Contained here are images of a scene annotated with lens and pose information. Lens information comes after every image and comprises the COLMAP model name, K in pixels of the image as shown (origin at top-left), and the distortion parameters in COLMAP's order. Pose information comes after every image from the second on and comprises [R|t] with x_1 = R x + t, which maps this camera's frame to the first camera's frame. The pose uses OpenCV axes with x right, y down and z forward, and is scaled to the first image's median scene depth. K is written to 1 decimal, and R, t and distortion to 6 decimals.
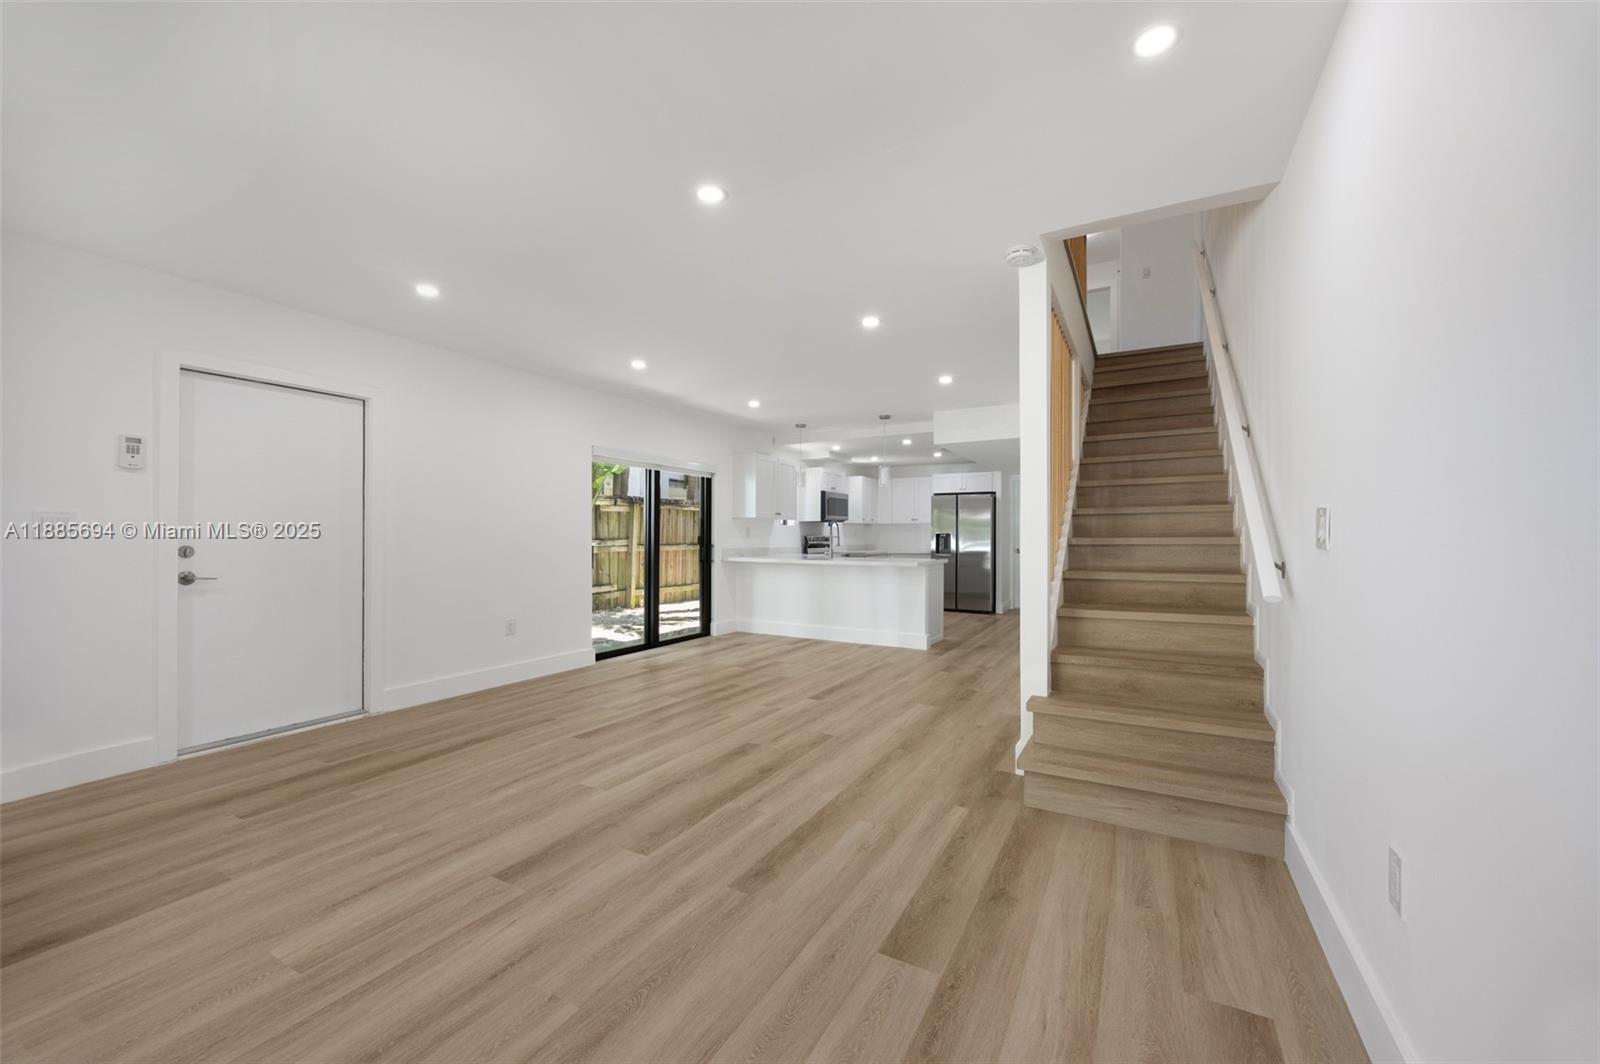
lens RADIAL K [[615.3, 0, 799.5], [0, 615.3, 536.6], [0, 0, 1]] dist [-0.006911, 0.000004]
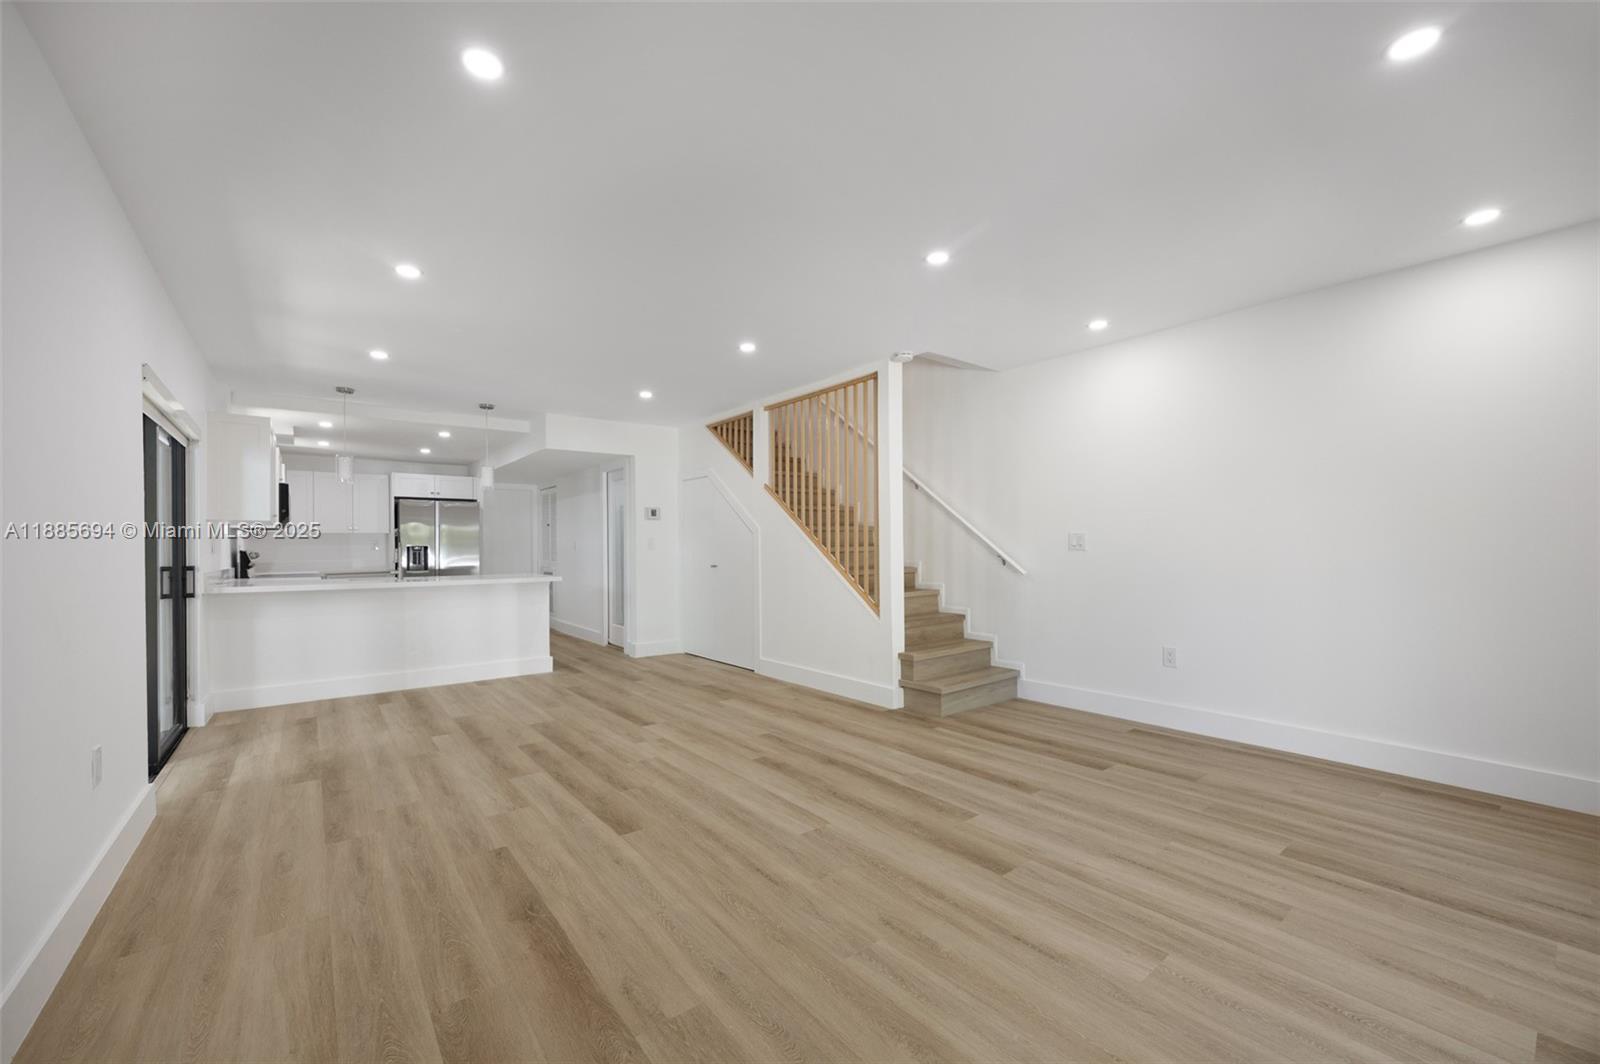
lens RADIAL K [[634.9, 0, 798.7], [0, 634.9, 542.3], [0, 0, 1]] dist [-0.005166, -0.000018]
pose [[0.391642, 0.000323, 0.920118, -0.949703], [0.010629, 0.999932, -0.004876, -0.001421], [-0.920056, 0.011690, 0.391612, 0.525570]]
